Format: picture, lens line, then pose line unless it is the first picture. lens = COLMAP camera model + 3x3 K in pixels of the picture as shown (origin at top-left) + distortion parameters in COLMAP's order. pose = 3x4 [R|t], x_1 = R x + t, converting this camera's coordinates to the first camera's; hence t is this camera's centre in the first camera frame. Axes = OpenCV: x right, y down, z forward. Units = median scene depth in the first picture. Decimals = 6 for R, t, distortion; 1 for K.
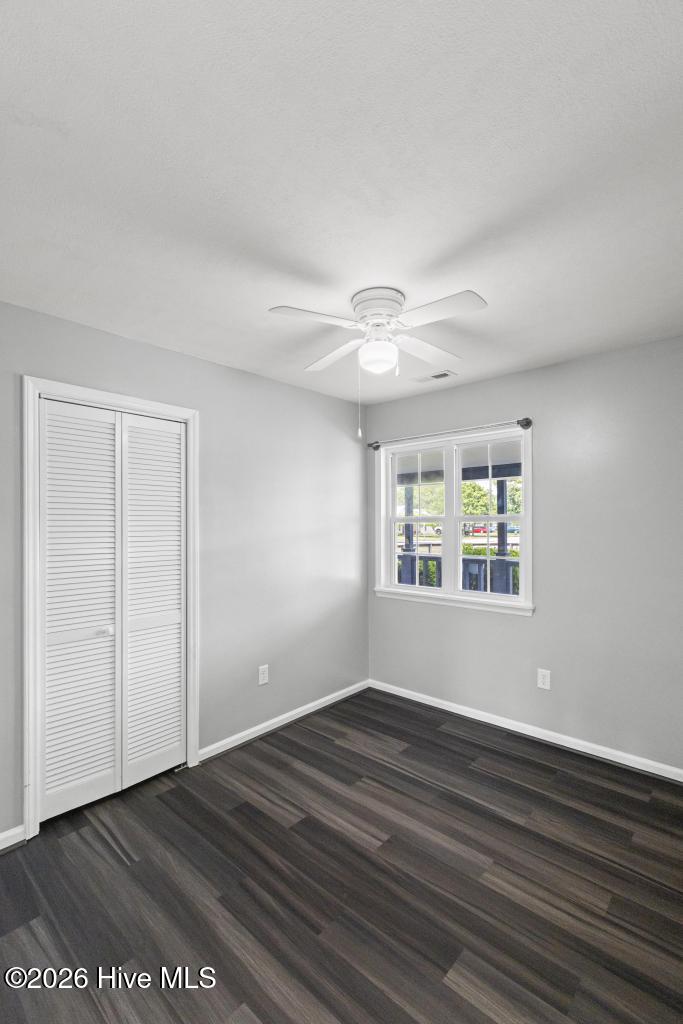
lens RADIAL K [[464.1, 0, 330.1], [0, 464.1, 520.4], [0, 0, 1]] dist [0.016433, -0.003443]
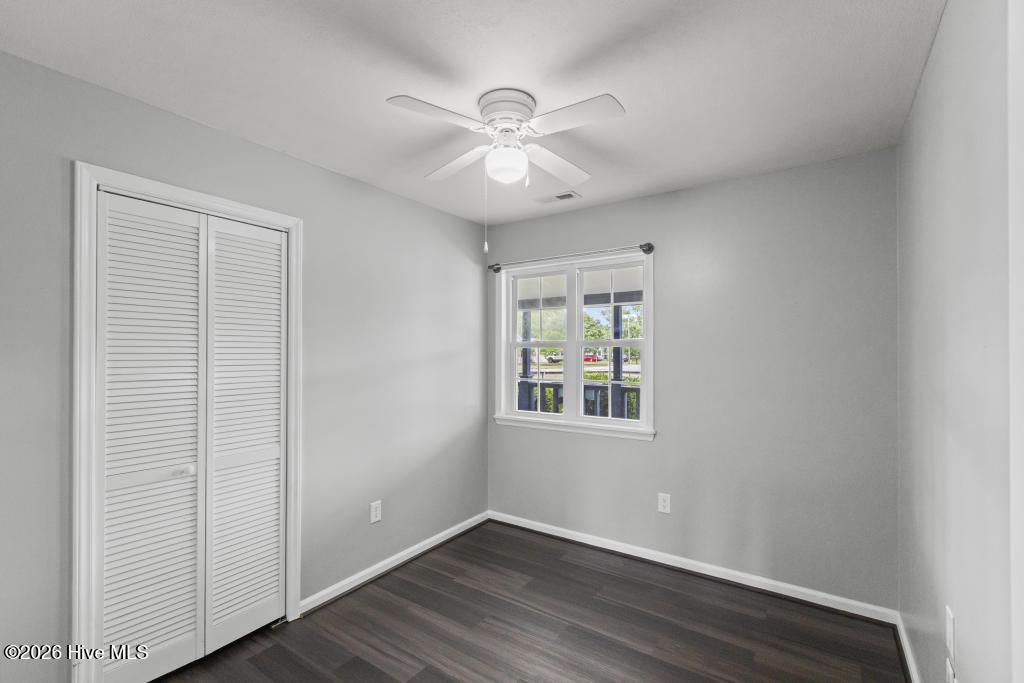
lens RADIAL K [[464.1, 0, 510.8], [0, 464.1, 348.4], [0, 0, 1]] dist [0.016433, -0.003443]
pose [[0.989220, 0.004502, 0.146368, -0.018150], [-0.004188, 0.999988, -0.002459, 0.012756], [-0.146377, 0.001820, 0.989227, 0.062012]]
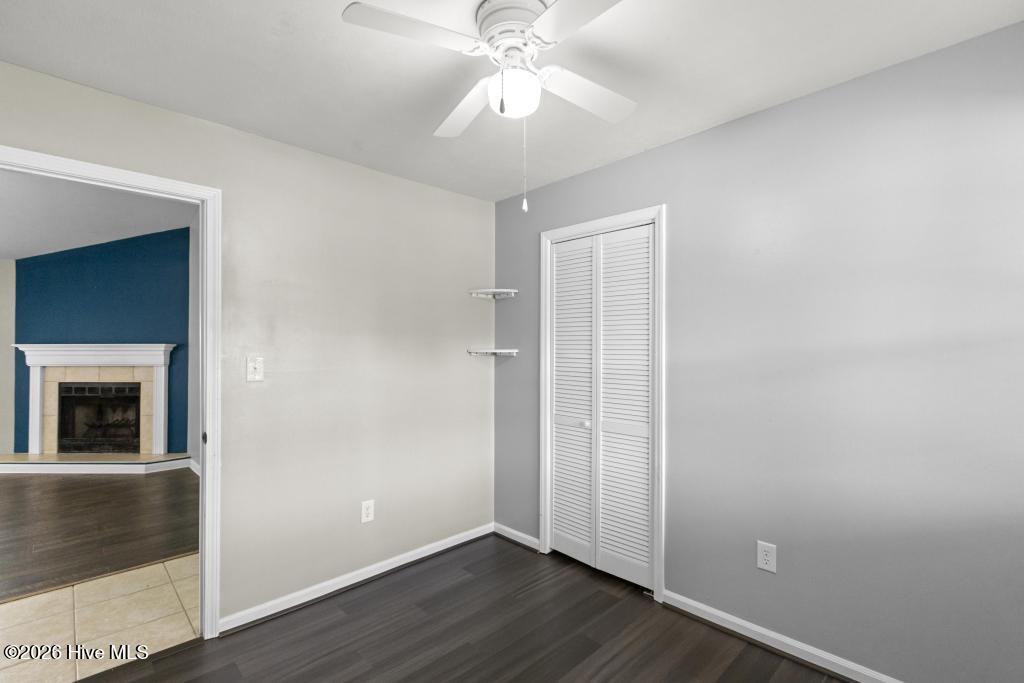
lens RADIAL K [[464.1, 0, 509.8], [0, 464.1, 343.1], [0, 0, 1]] dist [0.016433, -0.003443]
pose [[-0.055161, -0.003179, -0.998472, 0.639285], [0.007661, 0.999964, -0.003607, 0.031050], [0.998448, -0.007849, -0.055135, 0.788376]]
